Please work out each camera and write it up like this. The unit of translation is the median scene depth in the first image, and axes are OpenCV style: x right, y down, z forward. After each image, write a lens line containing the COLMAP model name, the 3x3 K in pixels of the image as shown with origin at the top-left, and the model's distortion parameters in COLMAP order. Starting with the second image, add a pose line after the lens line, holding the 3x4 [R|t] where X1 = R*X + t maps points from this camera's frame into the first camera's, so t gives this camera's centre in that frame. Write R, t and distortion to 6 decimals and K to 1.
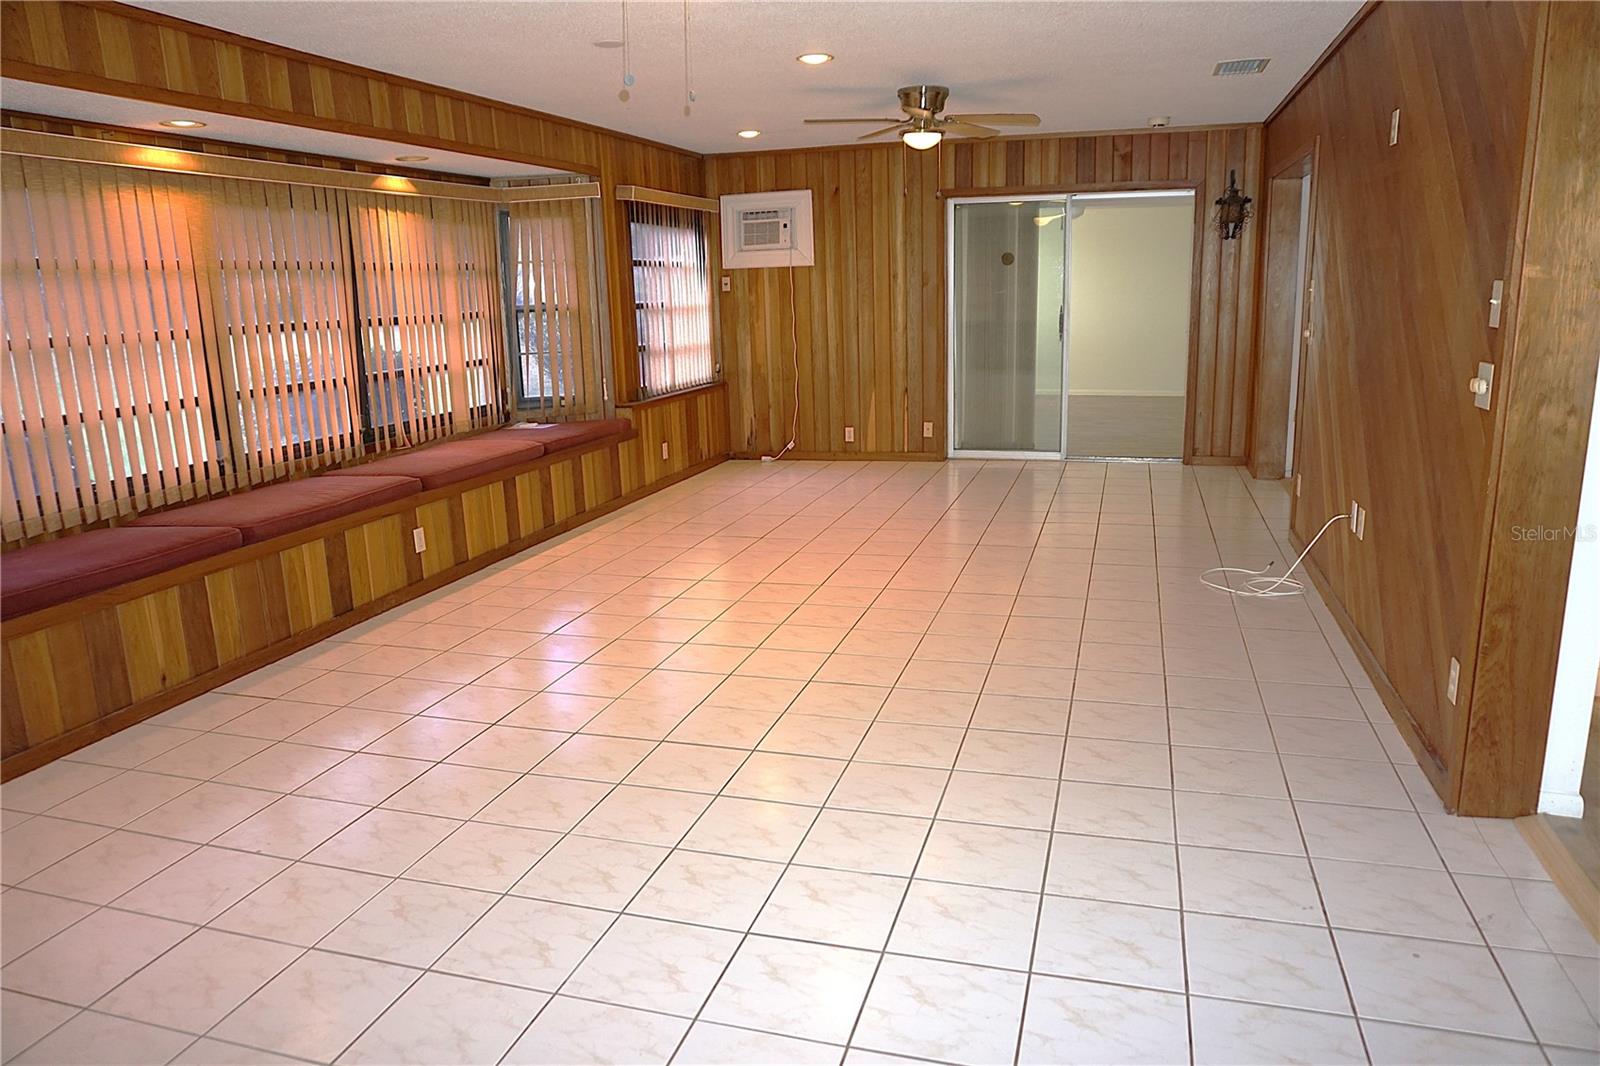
lens RADIAL K [[1080.9, 0, 804.2], [0, 1080.9, 519.3], [0, 0, 1]] dist [-0.055508, 0.017575]
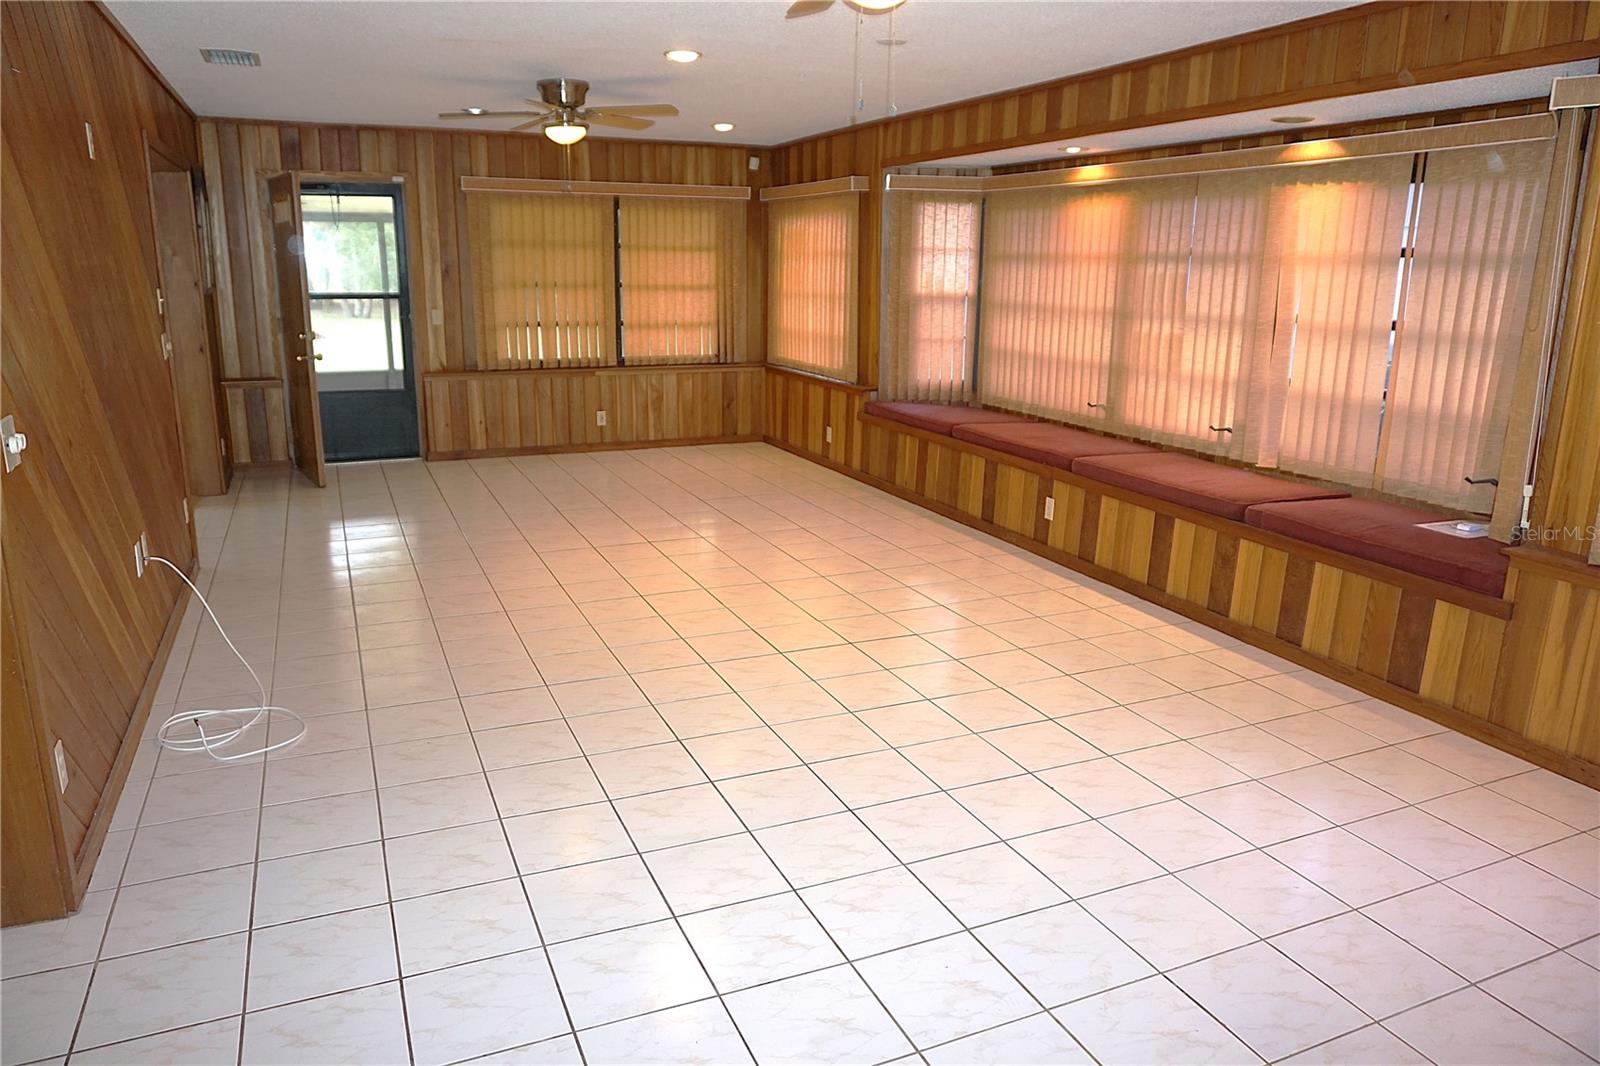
lens RADIAL K [[1080.9, 0, 800.6], [0, 1080.9, 547.3], [0, 0, 1]] dist [-0.055508, 0.017575]
pose [[-0.763551, 0.170464, -0.622841, 0.504302], [-0.139179, 0.898416, 0.416507, -0.353668], [0.630570, 0.404711, -0.662262, 1.527790]]
